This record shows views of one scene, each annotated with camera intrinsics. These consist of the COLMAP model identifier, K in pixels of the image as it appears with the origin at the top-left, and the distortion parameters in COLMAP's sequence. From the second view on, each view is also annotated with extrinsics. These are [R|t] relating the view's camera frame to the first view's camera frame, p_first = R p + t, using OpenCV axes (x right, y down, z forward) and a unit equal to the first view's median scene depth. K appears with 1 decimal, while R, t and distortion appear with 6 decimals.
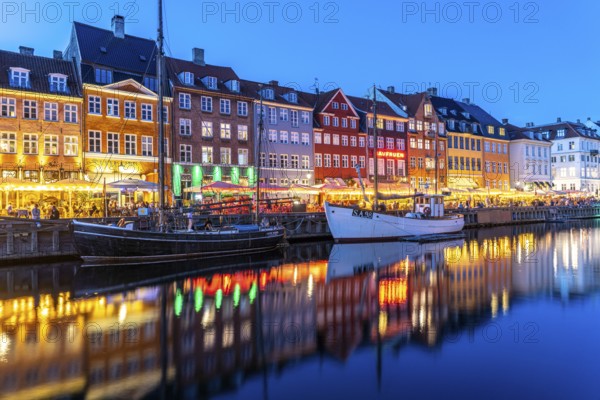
lens RADIAL K [[497.4, 0, 297.1], [0, 497.4, 195.4], [0, 0, 1]] dist [0.003676, 0.011533]
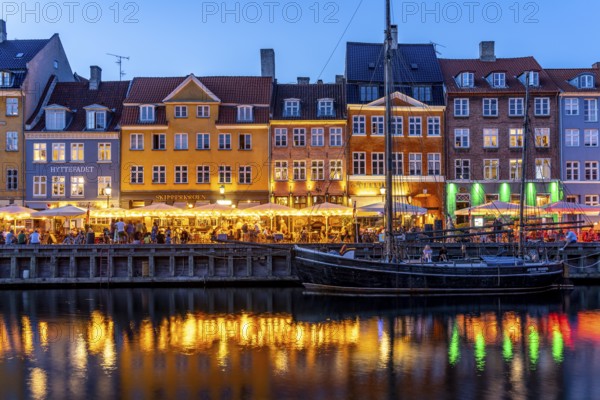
lens RADIAL K [[543.2, 0, 291.9], [0, 543.2, 219.5], [0, 0, 1]] dist [0.009957, 0.021983]
pose [[0.771116, -0.005595, -0.636670, 0.157700], [0.007912, 0.999968, 0.000795, -0.002208], [0.636645, -0.005650, 0.771136, 0.112163]]
